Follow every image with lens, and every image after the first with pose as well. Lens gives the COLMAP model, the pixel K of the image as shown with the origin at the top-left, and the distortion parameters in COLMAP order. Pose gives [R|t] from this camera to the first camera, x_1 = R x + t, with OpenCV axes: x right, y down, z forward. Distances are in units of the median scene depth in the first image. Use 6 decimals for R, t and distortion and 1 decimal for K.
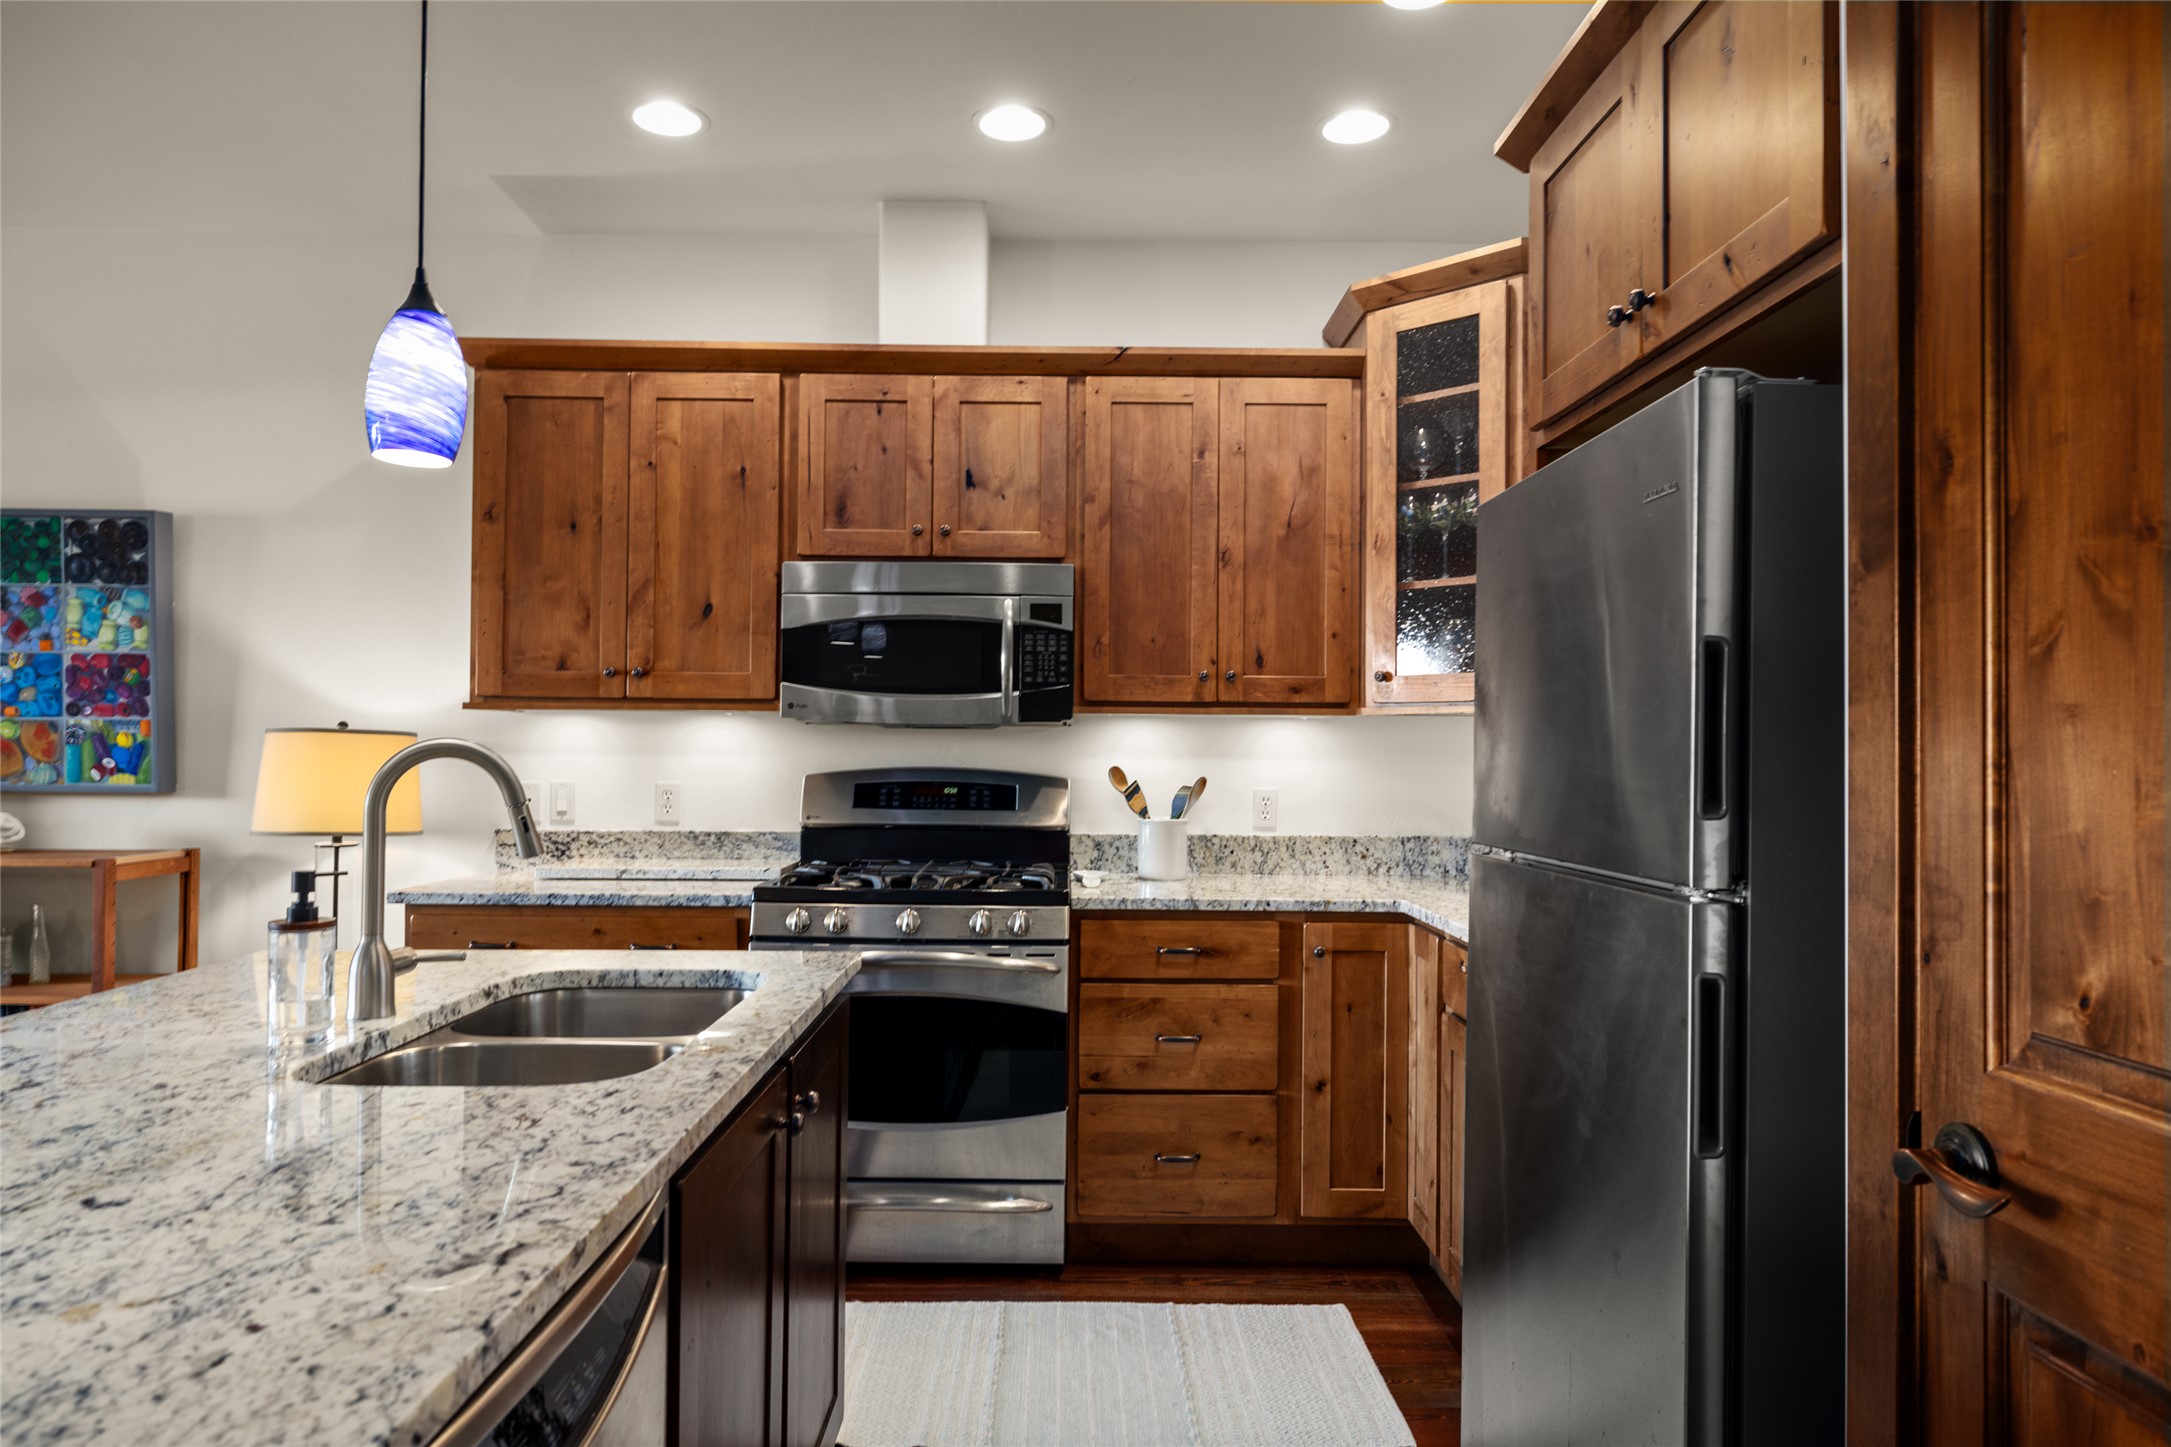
lens RADIAL K [[1372.4, 0, 1088.0], [0, 1372.4, 723.9], [0, 0, 1]] dist [-0.002759, 0.002598]
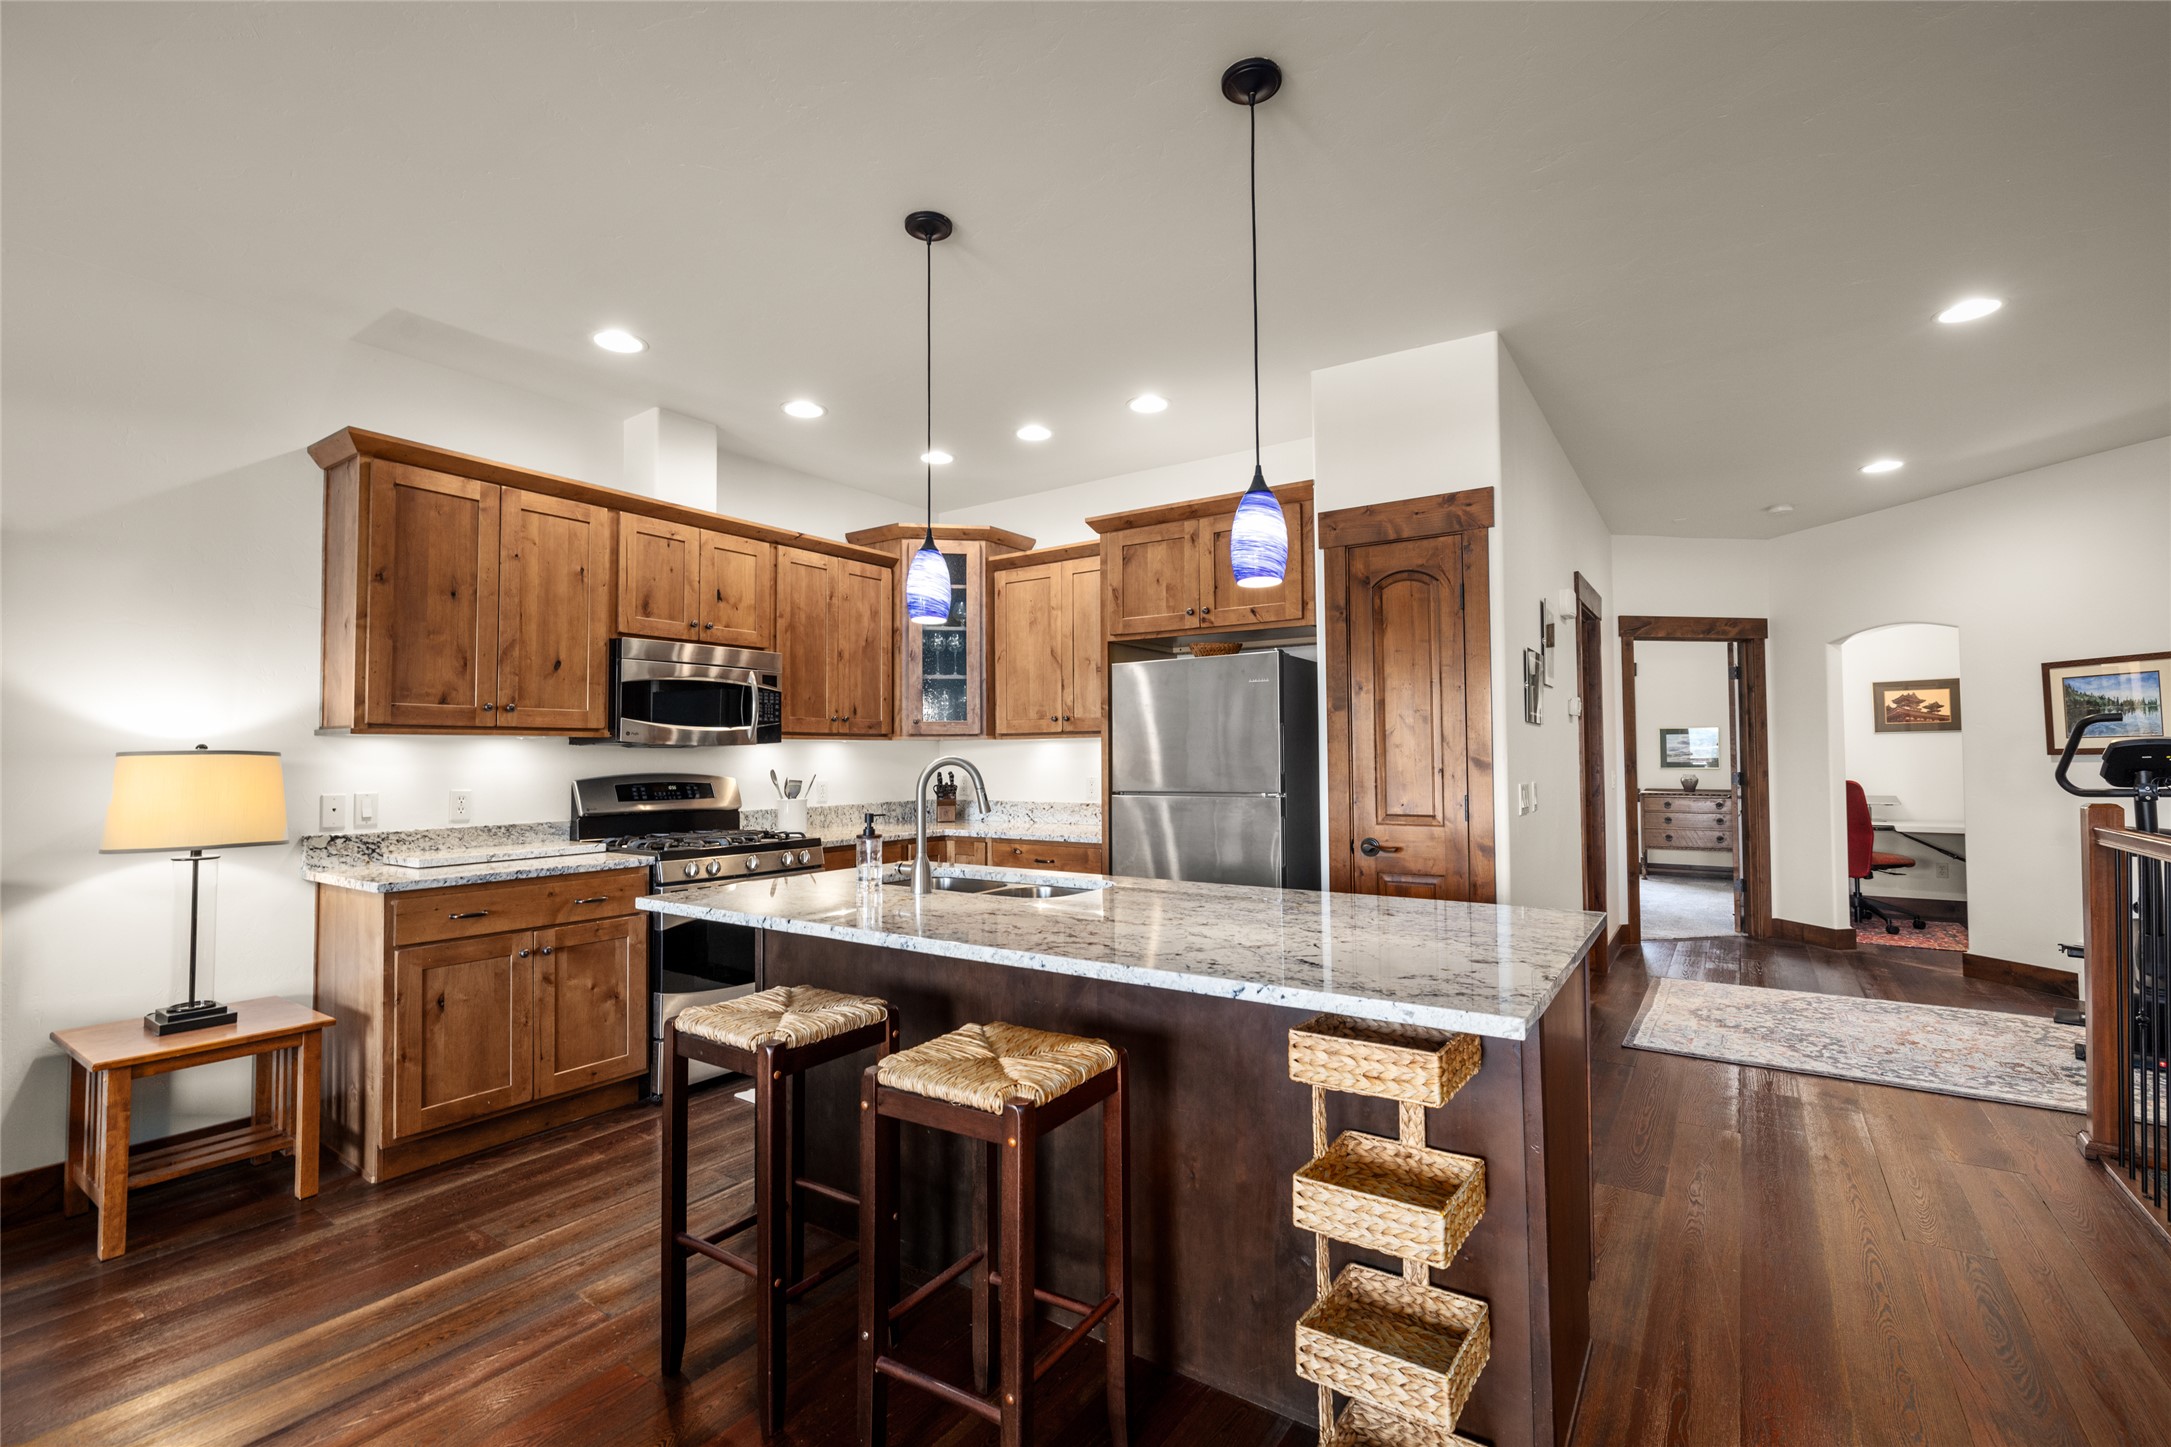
lens RADIAL K [[951.4, 0, 1089.4], [0, 951.4, 723.0], [0, 0, 1]] dist [-0.009978, 0.001883]
pose [[0.574106, 0.016560, 0.818614, -0.762973], [-0.002872, 0.999830, -0.018211, -0.007117], [-0.818776, 0.008104, 0.574056, -0.010288]]
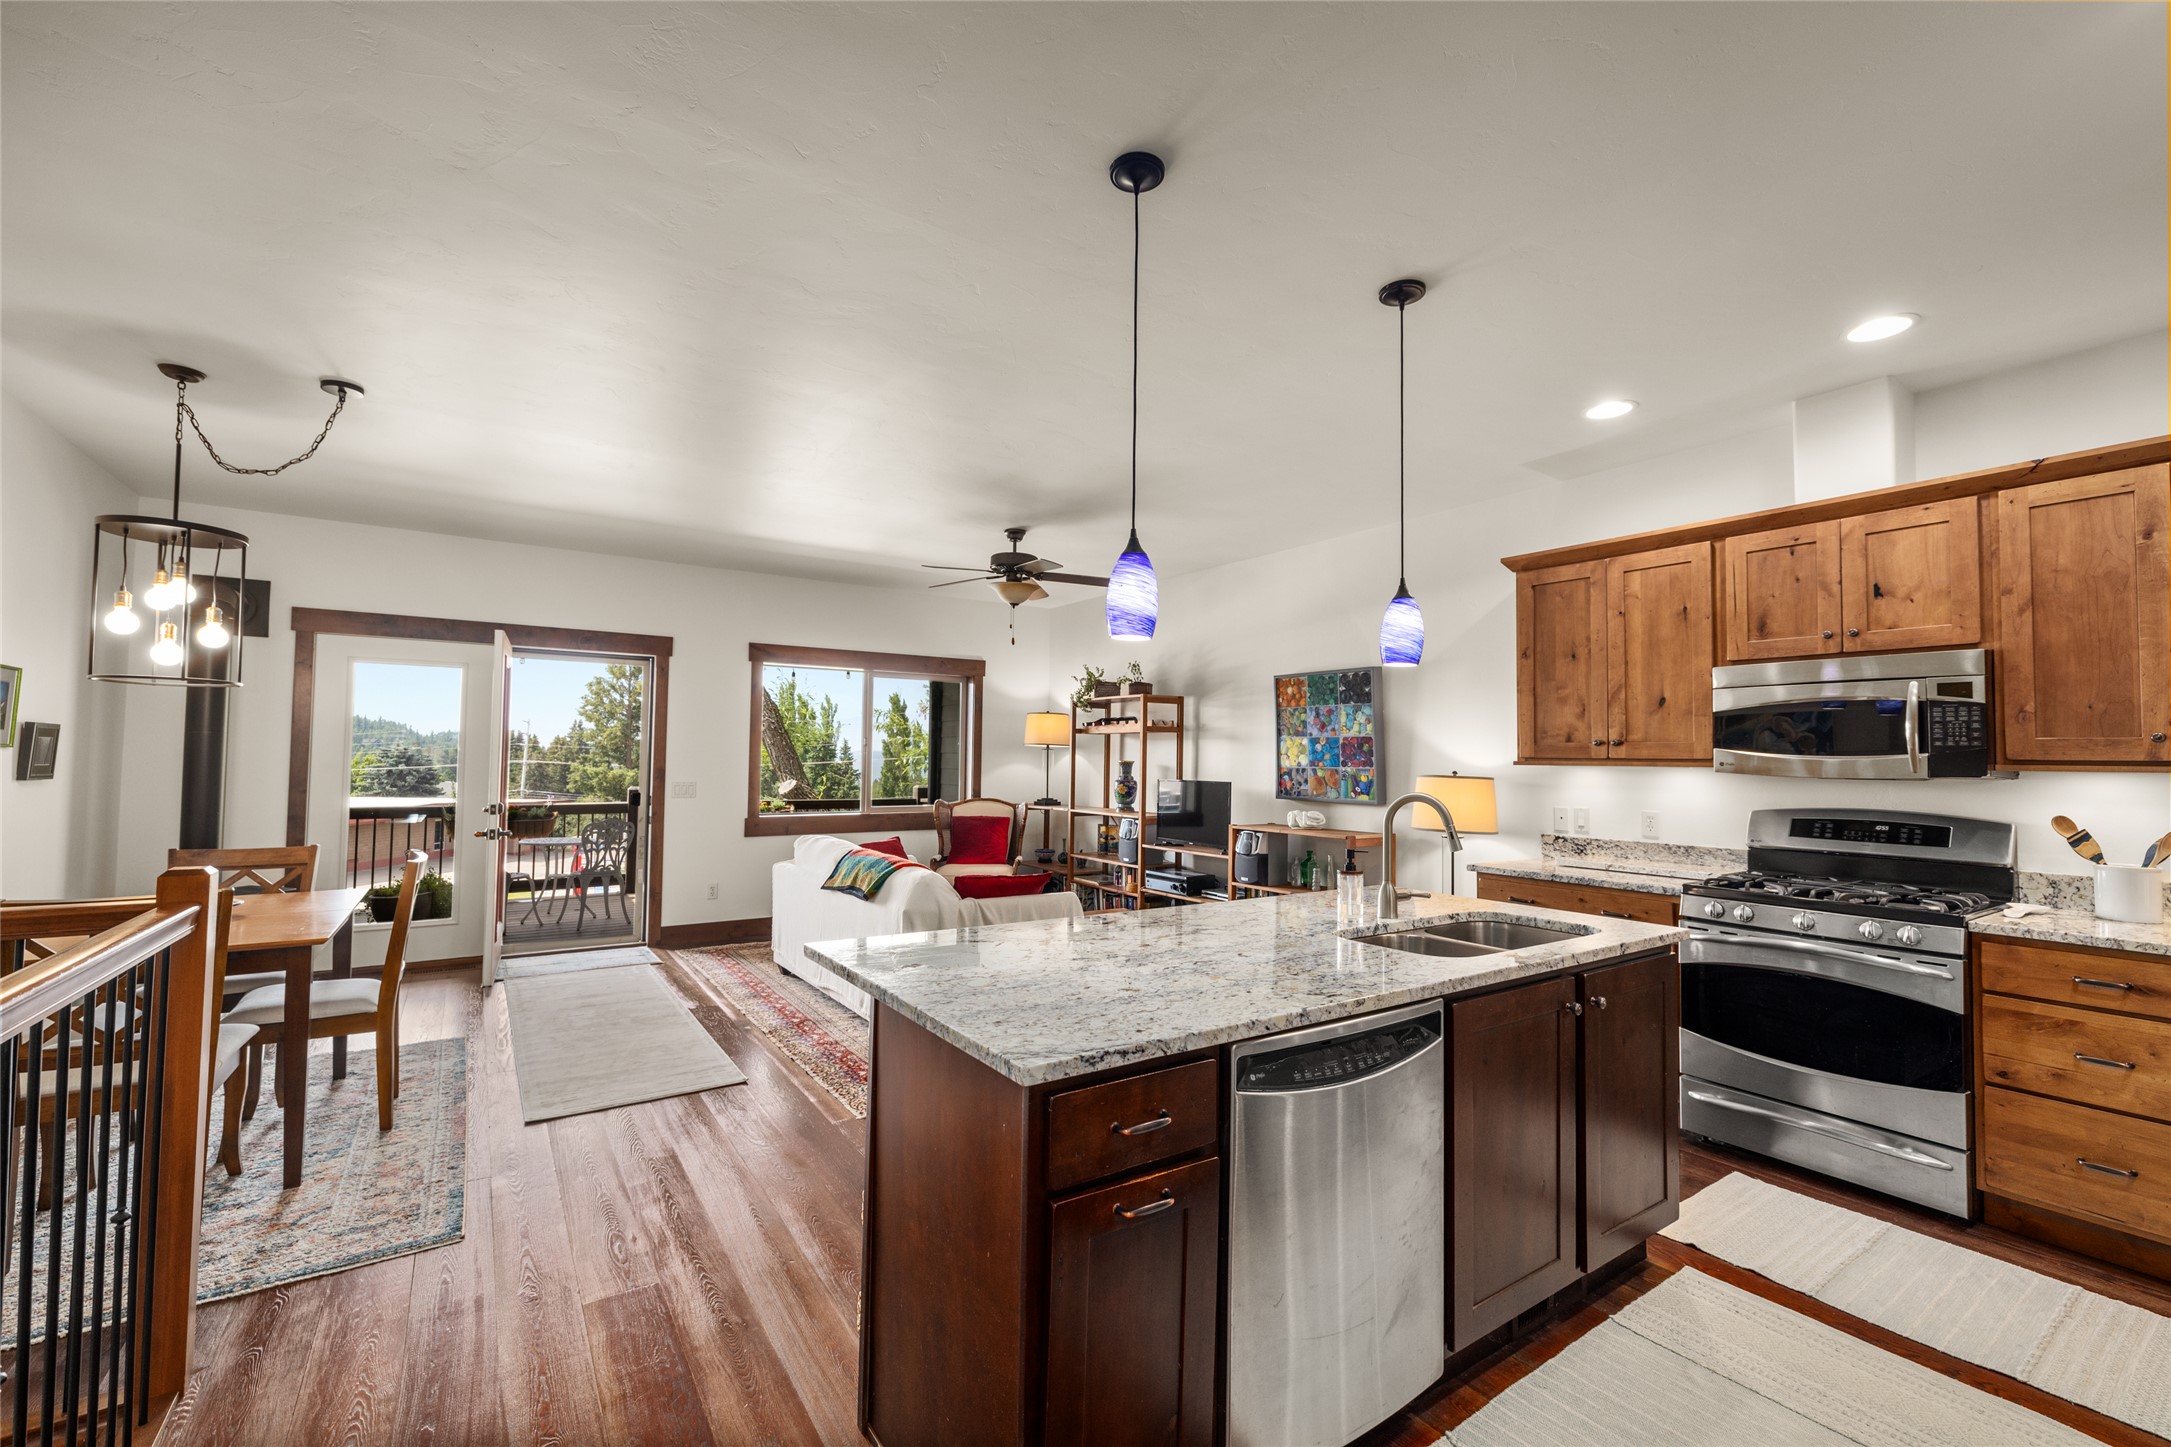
lens RADIAL K [[906.9, 0, 1082.3], [0, 906.9, 724.3], [0, 0, 1]] dist [0.004984, -0.001075]
pose [[0.549529, -0.033478, -0.834804, 0.219489], [0.006071, 0.999330, -0.036079, -0.024482], [0.835453, 0.014759, 0.549364, -0.111620]]
